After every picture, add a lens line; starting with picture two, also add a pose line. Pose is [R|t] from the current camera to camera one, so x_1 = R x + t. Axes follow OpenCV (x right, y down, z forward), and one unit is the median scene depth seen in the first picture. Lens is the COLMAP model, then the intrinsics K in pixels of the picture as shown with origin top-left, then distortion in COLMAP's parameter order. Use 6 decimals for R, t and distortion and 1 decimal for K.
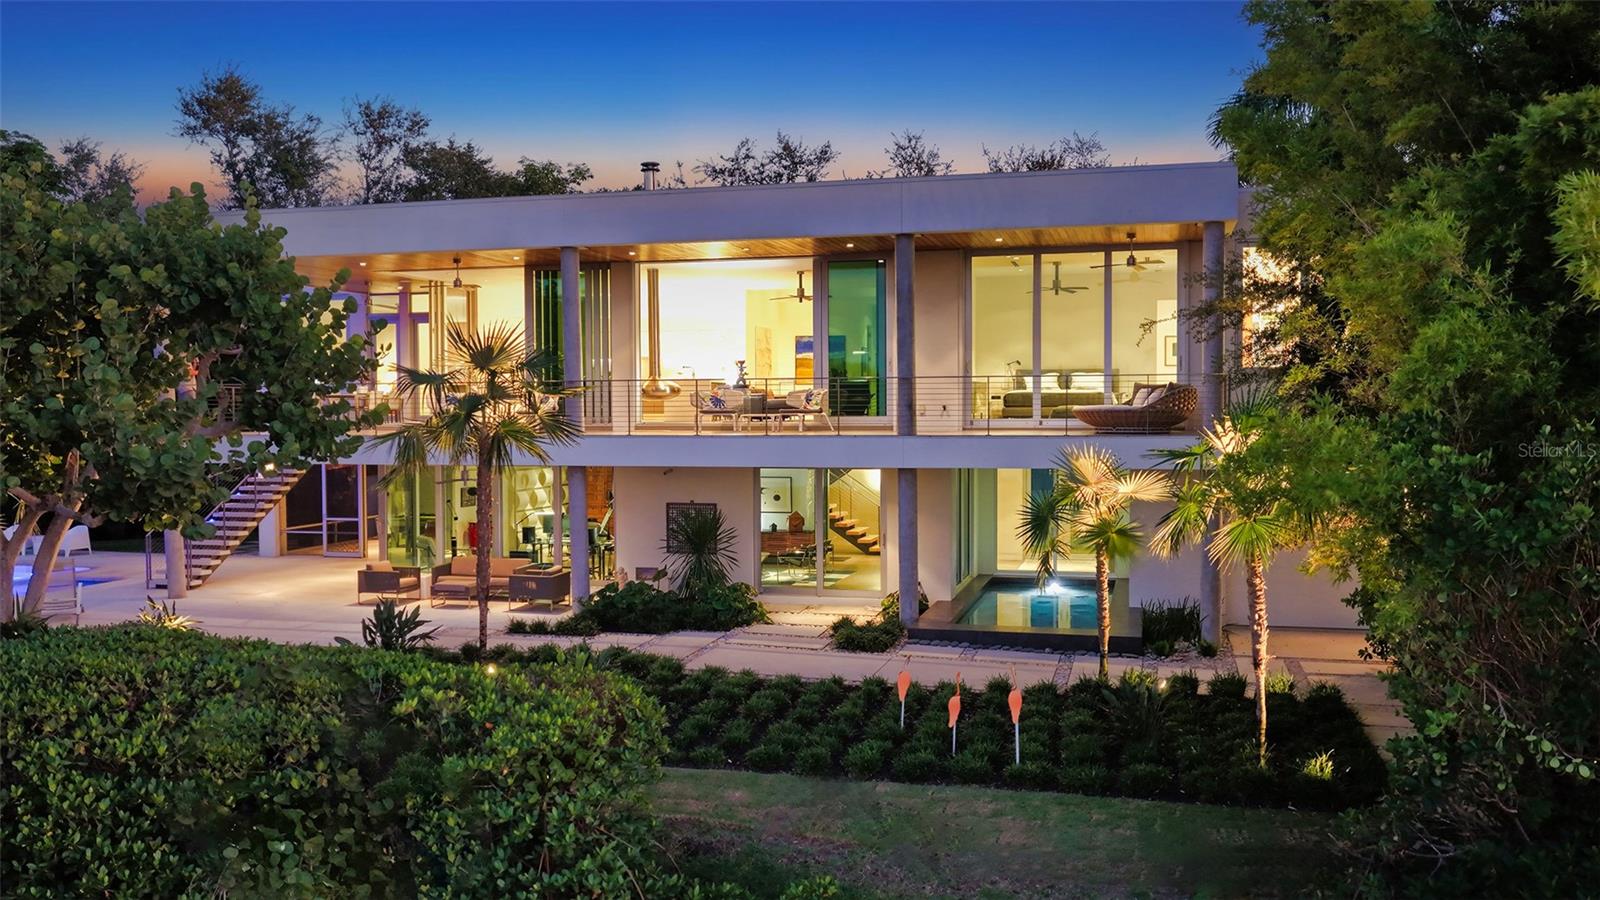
lens RADIAL K [[1324.7, 0, 801.2], [0, 1324.7, 444.5], [0, 0, 1]] dist [-0.000031, 0.009257]
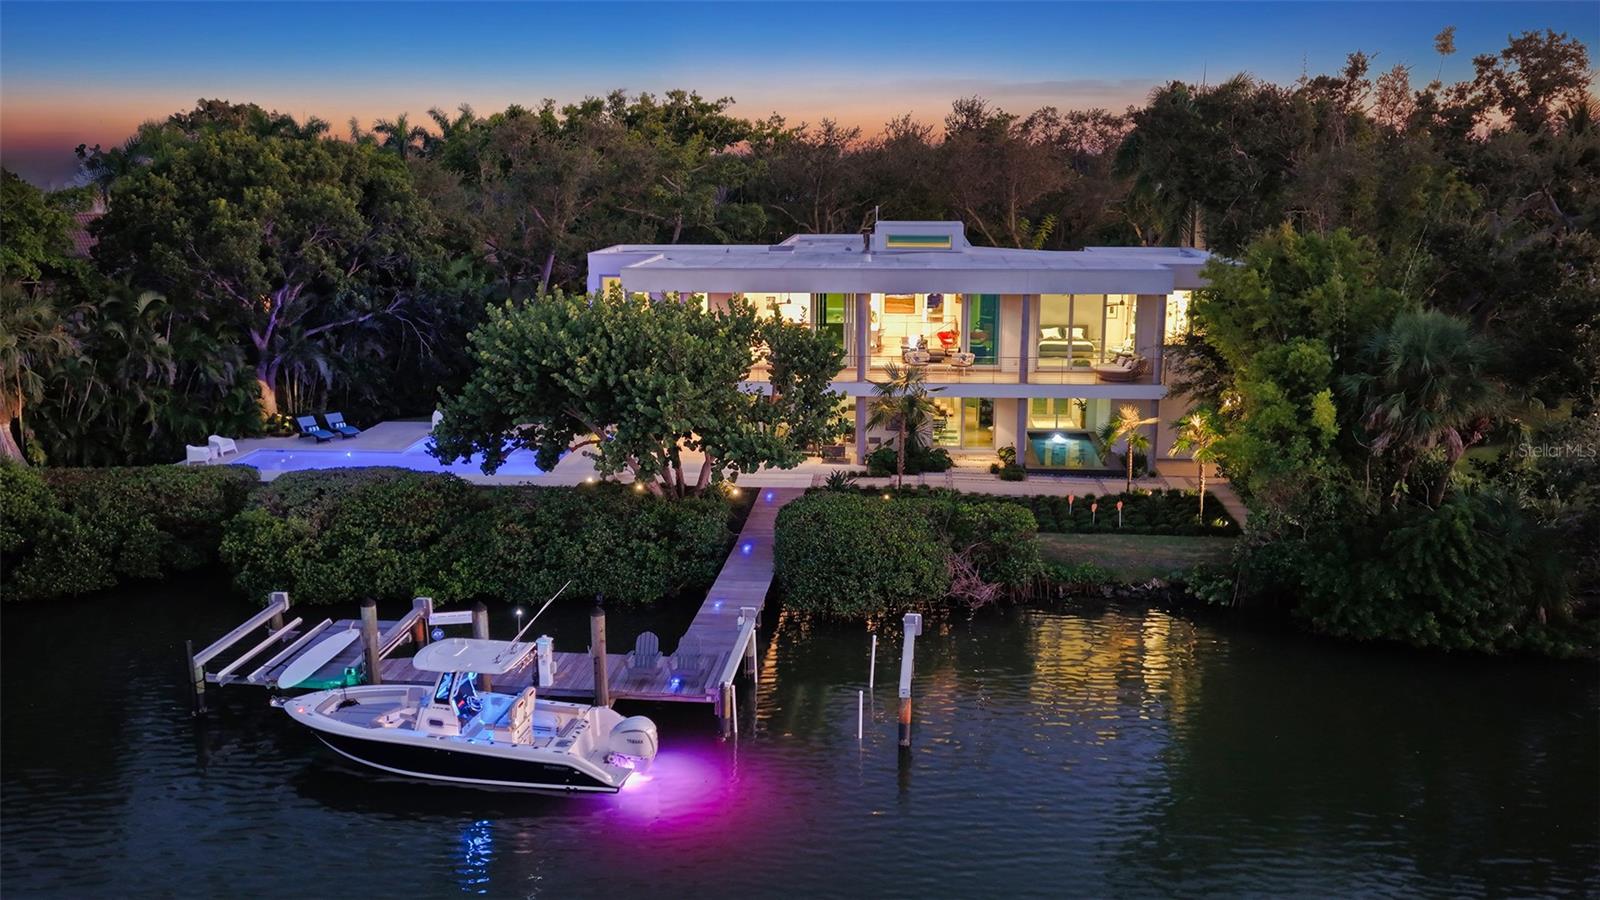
lens RADIAL K [[1324.7, 0, 805.7], [0, 1324.7, 453.0], [0, 0, 1]] dist [-0.000031, 0.009257]
pose [[0.985260, -0.034644, 0.167518, -0.580604], [0.003176, 0.982814, 0.184570, -0.266583], [-0.171033, -0.181317, 0.968438, -0.978010]]
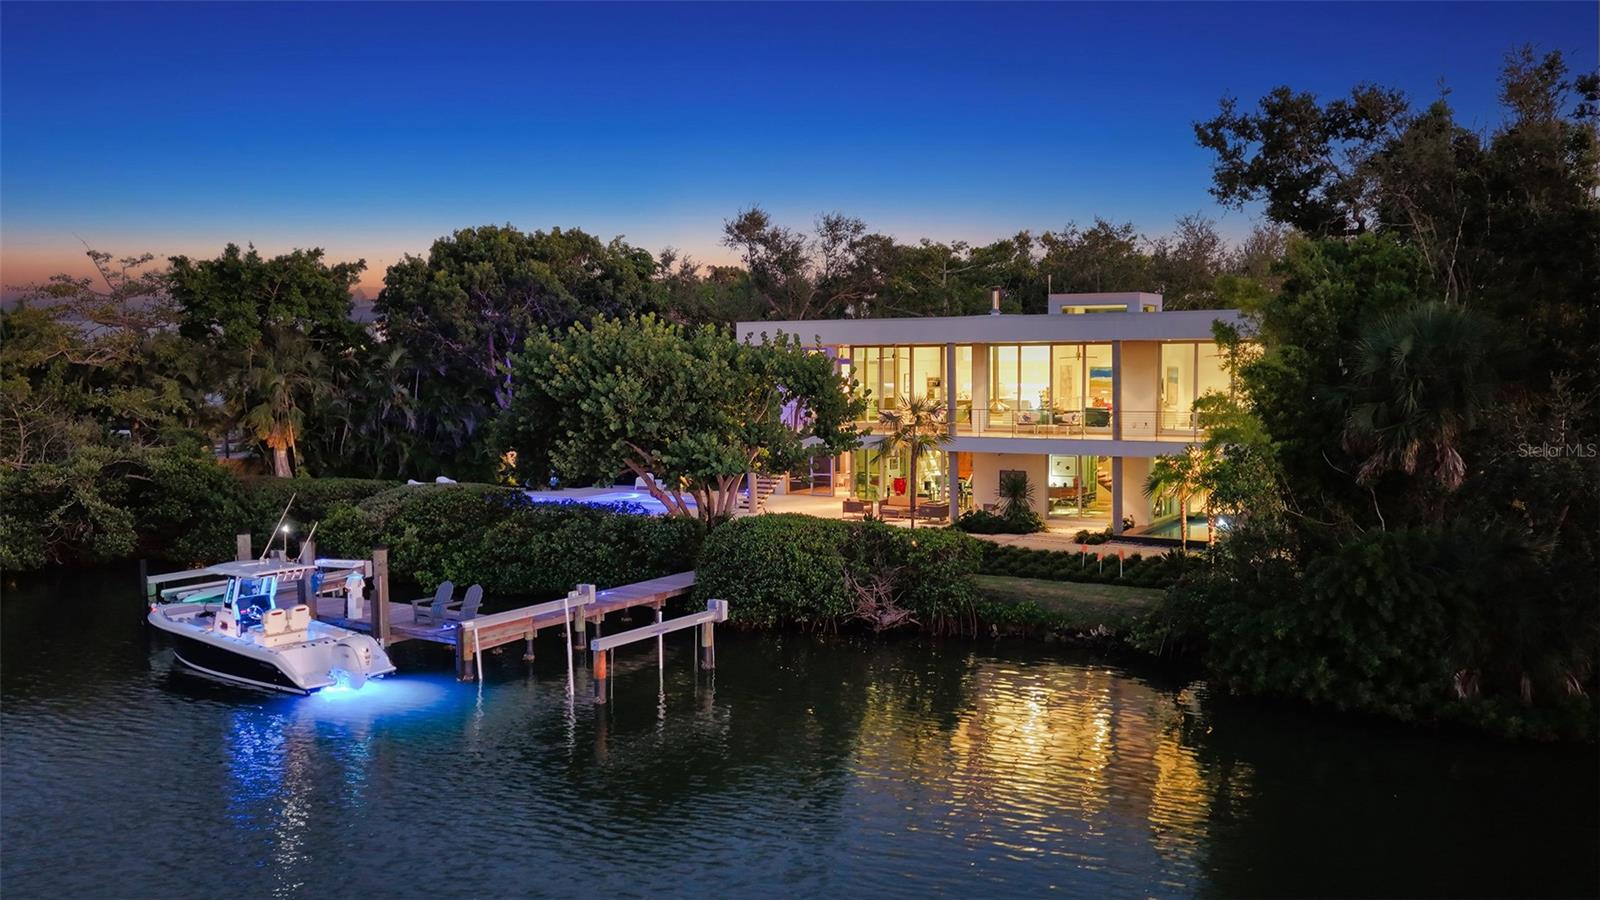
lens RADIAL K [[1324.7, 0, 800.1], [0, 1324.7, 449.8], [0, 0, 1]] dist [-0.000031, 0.009257]
pose [[0.959290, 0.018525, -0.281815, 0.163153], [-0.008240, 0.999257, 0.037640, -0.056199], [0.282303, -0.033786, 0.958730, -0.927321]]
